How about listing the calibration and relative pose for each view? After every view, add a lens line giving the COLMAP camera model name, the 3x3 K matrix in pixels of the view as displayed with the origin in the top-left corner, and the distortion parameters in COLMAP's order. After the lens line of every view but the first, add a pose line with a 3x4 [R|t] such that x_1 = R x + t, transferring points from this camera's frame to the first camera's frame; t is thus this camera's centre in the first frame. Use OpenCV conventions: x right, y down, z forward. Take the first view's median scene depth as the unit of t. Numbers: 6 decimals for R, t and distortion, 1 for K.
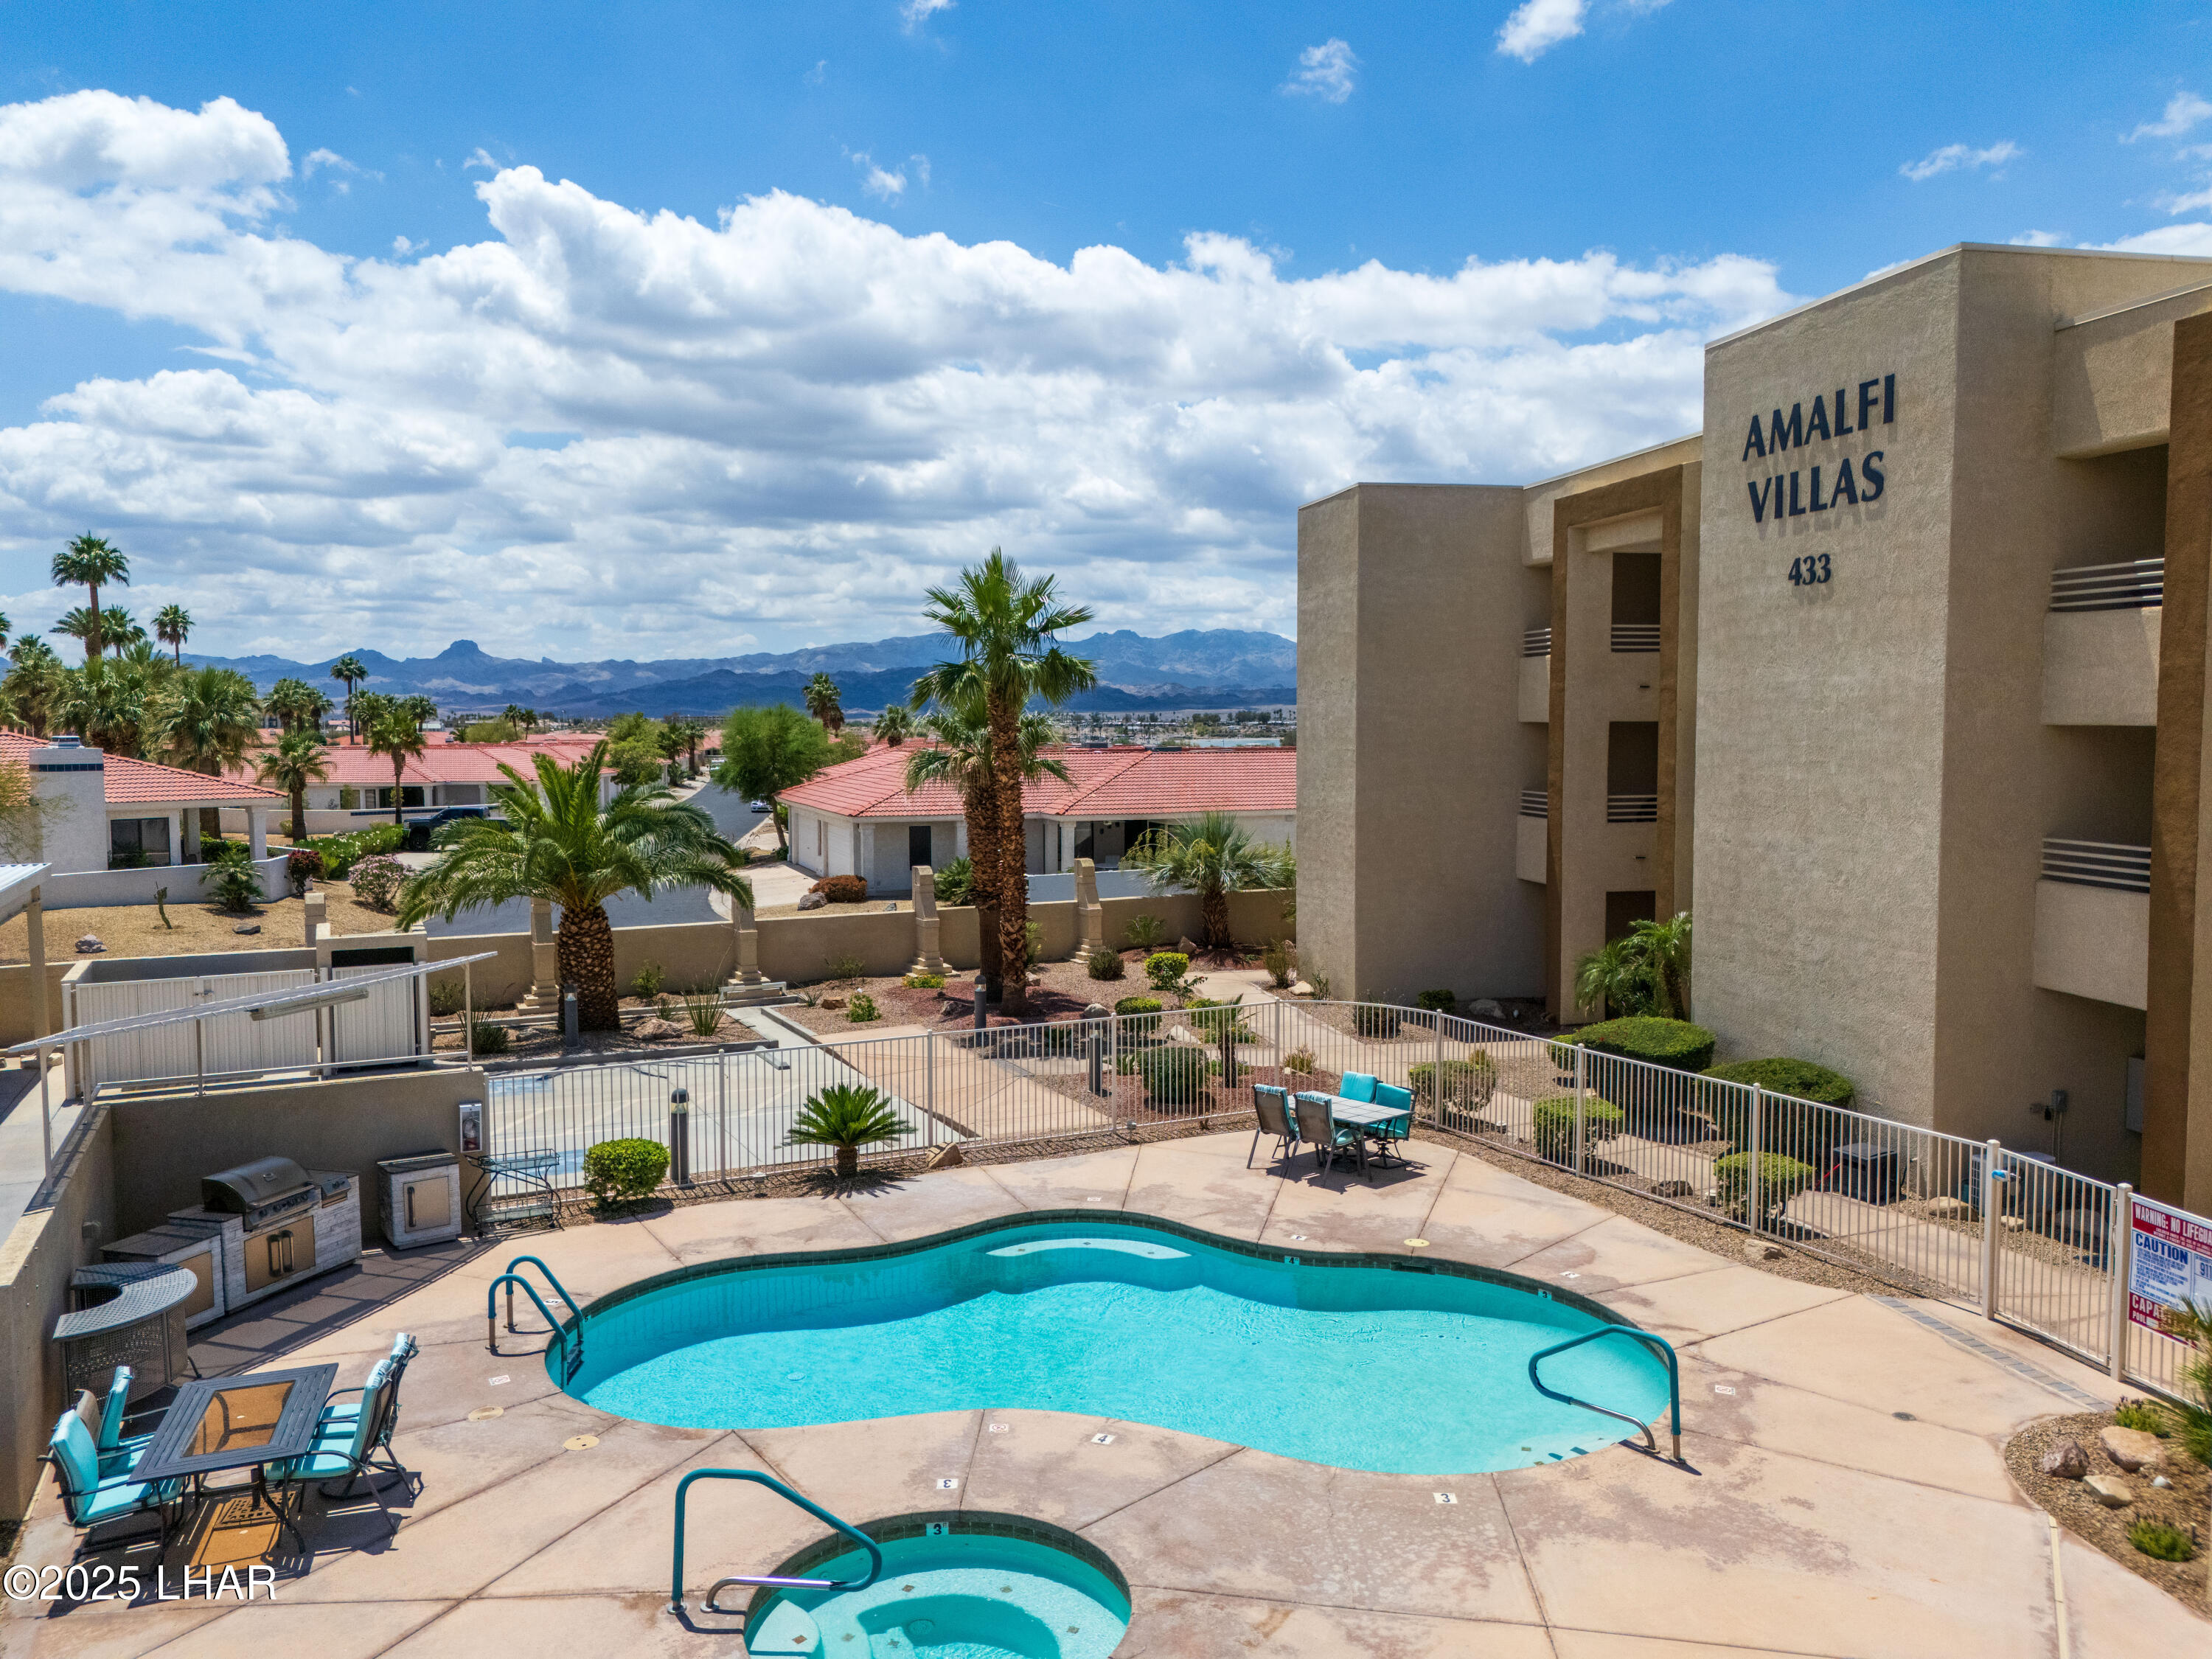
lens RADIAL K [[1626.8, 0, 1112.7], [0, 1626.8, 826.6], [0, 0, 1]] dist [0.075029, -0.085638]
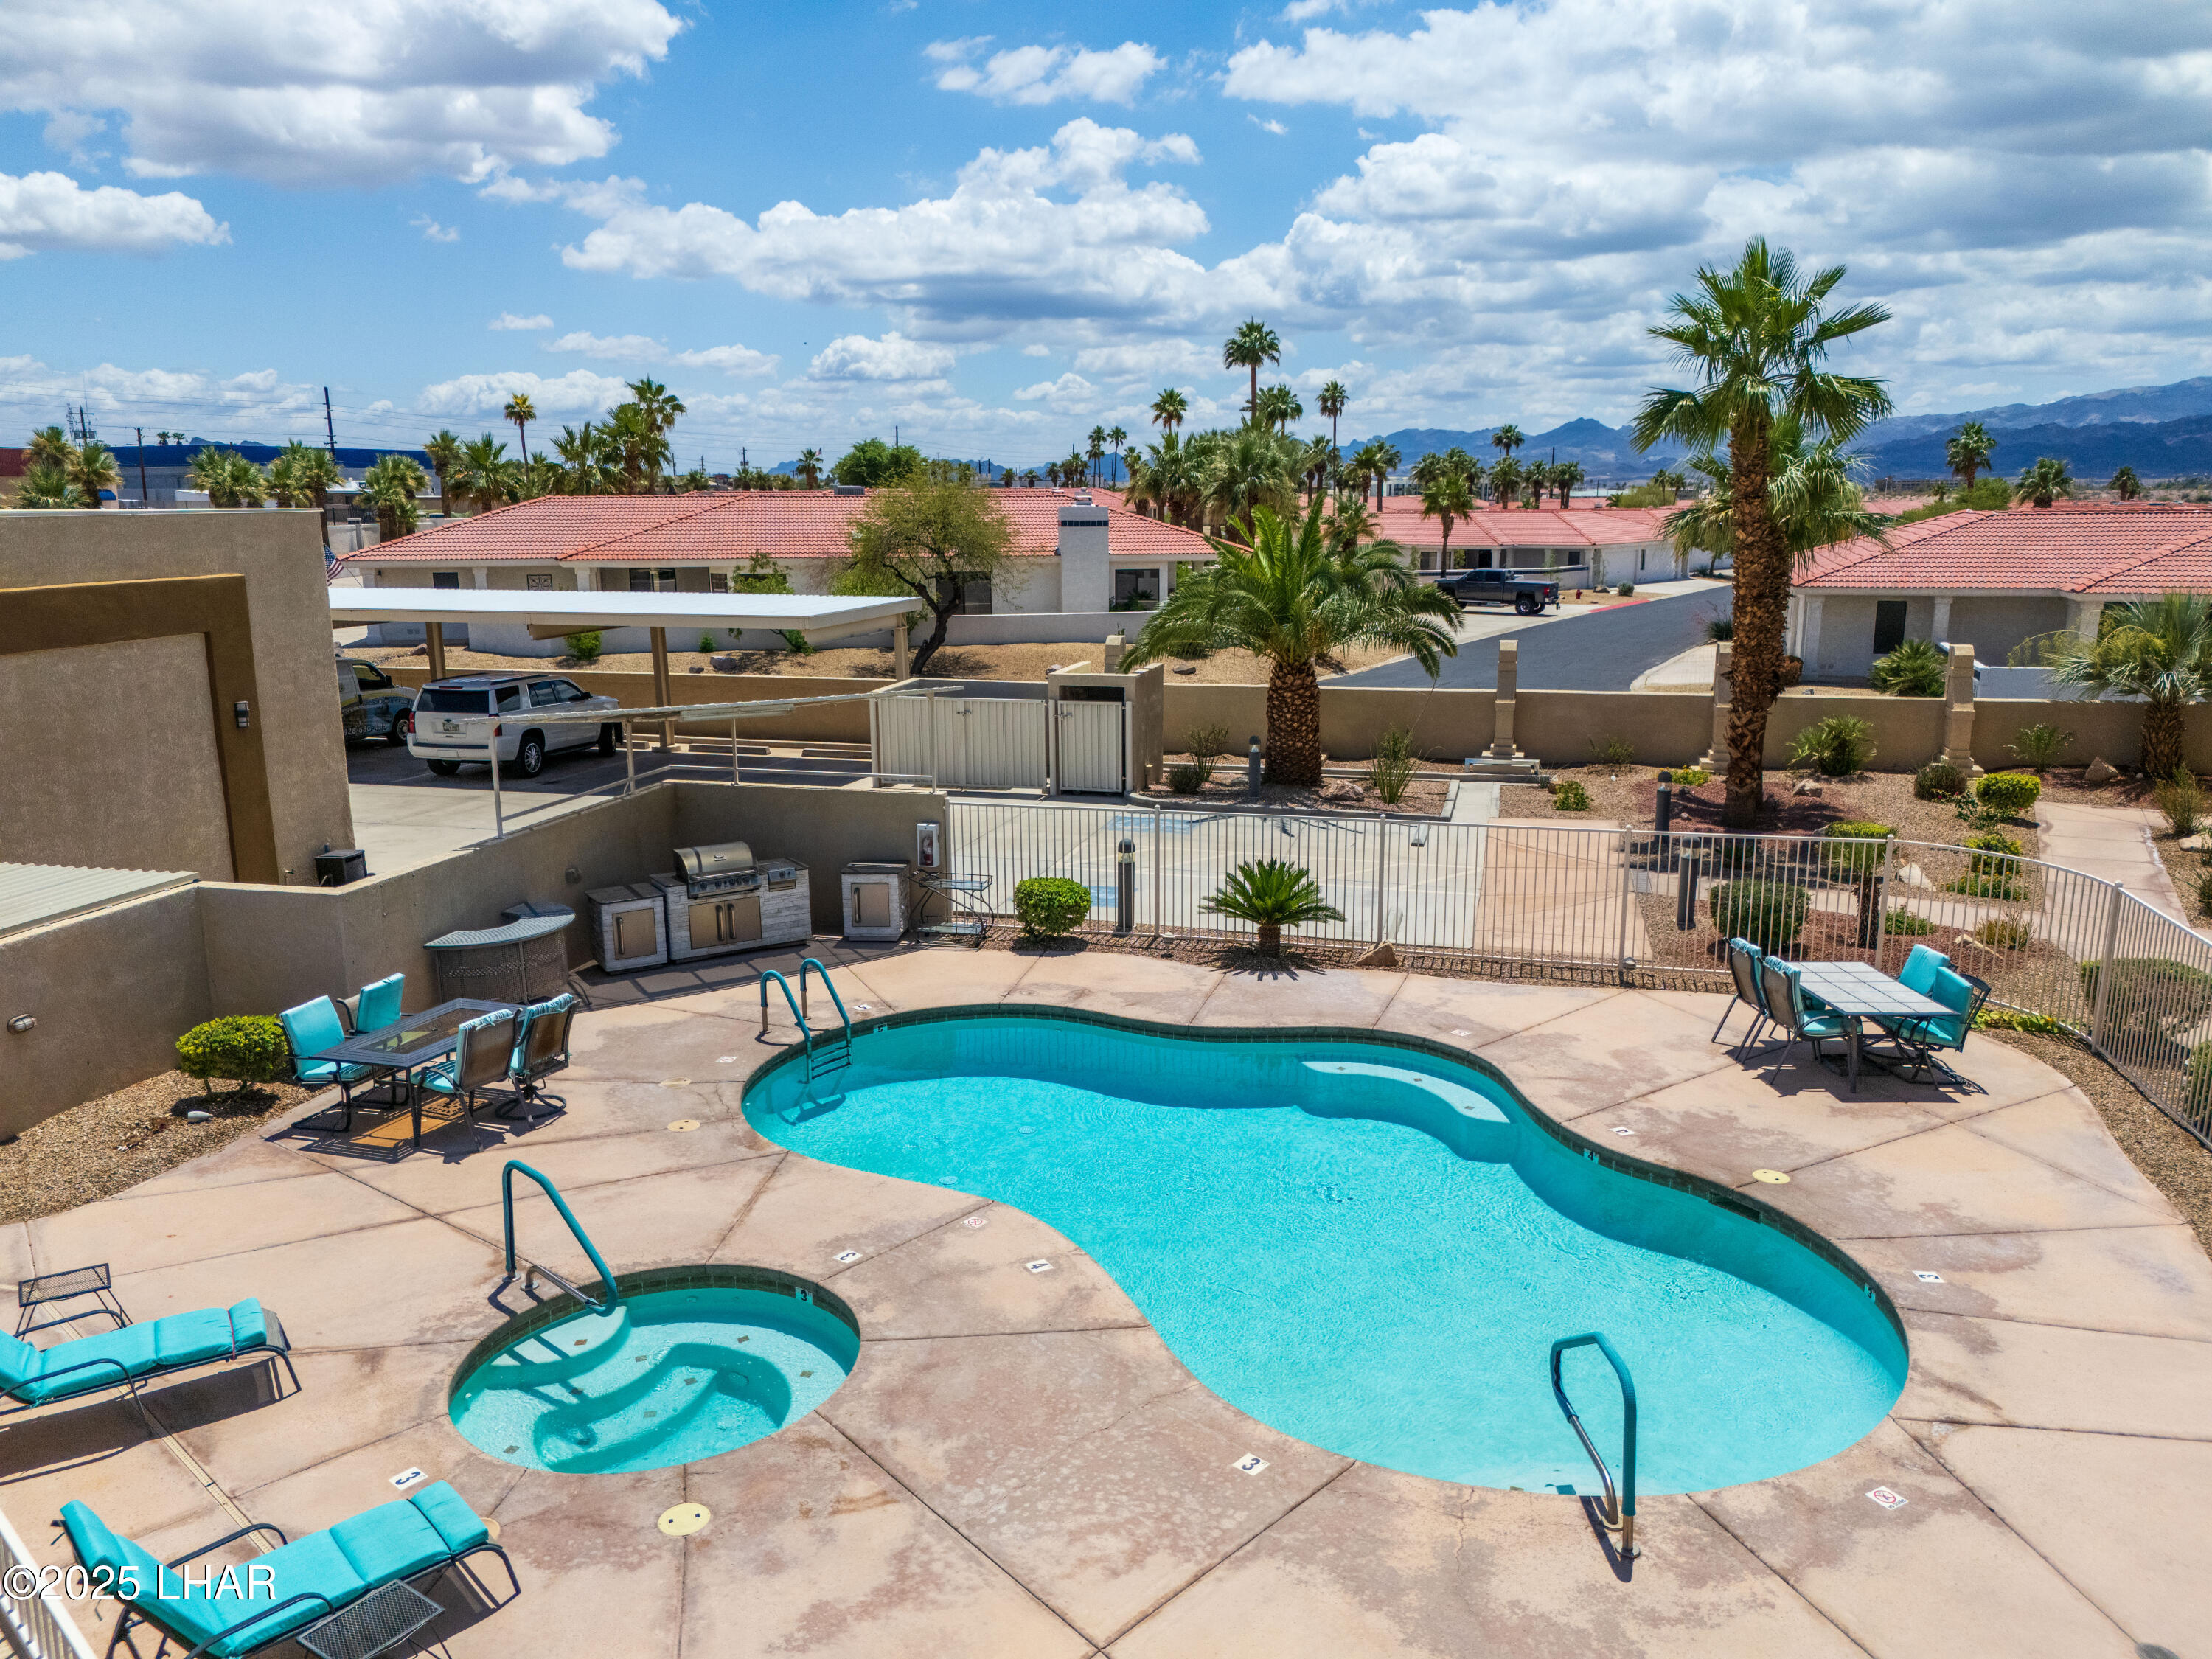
lens RADIAL K [[1626.8, 0, 1101.9], [0, 1626.8, 829.8], [0, 0, 1]] dist [0.075029, -0.085638]
pose [[0.760417, 0.128685, -0.636558, 0.353928], [-0.038308, 0.987353, 0.153839, 0.003124], [0.648304, -0.092596, 0.755730, 0.244395]]
